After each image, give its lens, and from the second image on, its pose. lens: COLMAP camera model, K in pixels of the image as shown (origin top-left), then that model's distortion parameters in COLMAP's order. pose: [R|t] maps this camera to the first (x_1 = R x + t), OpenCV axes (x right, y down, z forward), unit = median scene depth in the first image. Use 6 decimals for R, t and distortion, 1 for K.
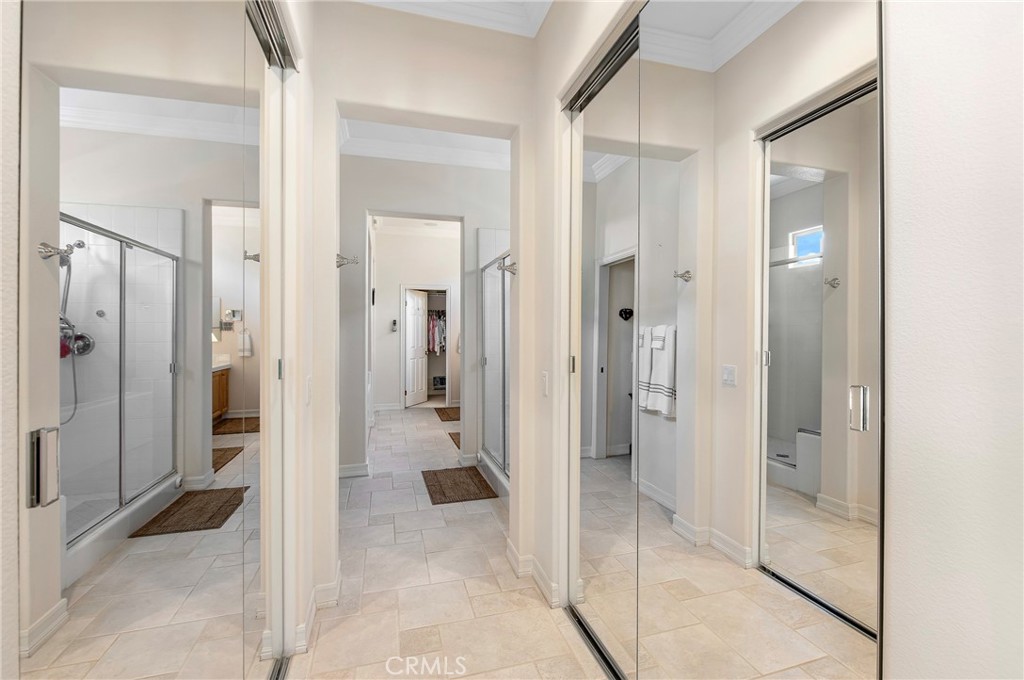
lens RADIAL K [[427.6, 0, 513.2], [0, 427.6, 338.0], [0, 0, 1]] dist [-0.002376, -0.000148]
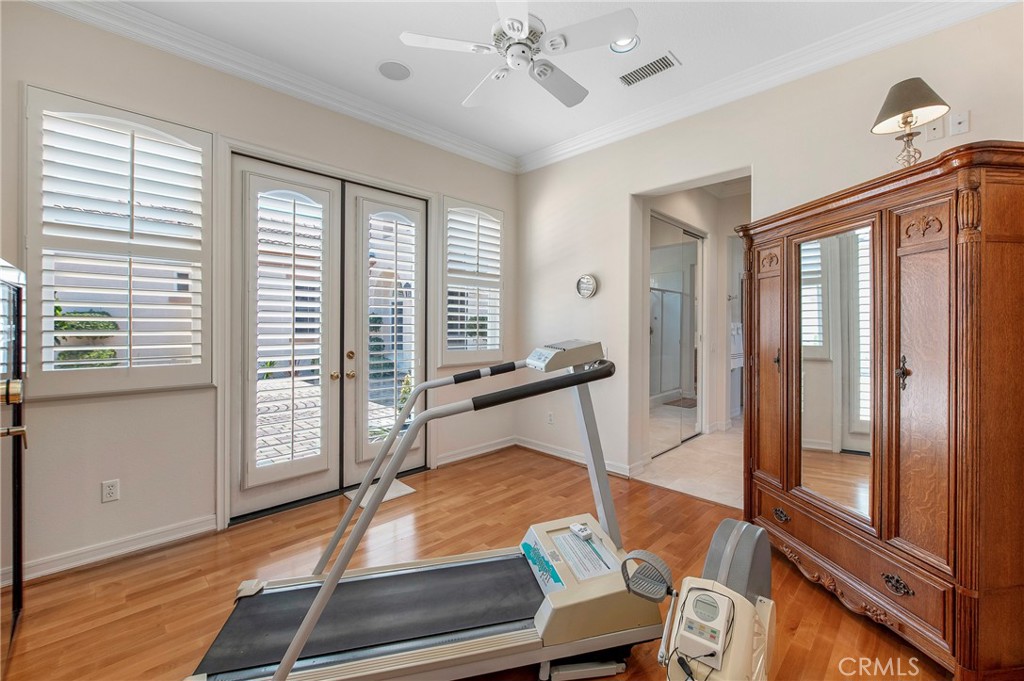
lens RADIAL K [[423.5, 0, 517.0], [0, 423.5, 328.5], [0, 0, 1]] dist [-0.001503, -0.000189]
pose [[0.480041, -0.000487, -0.877246, 0.801219], [-0.005233, 0.999980, -0.003419, 0.018058], [0.877231, 0.006232, 0.480029, -0.879289]]
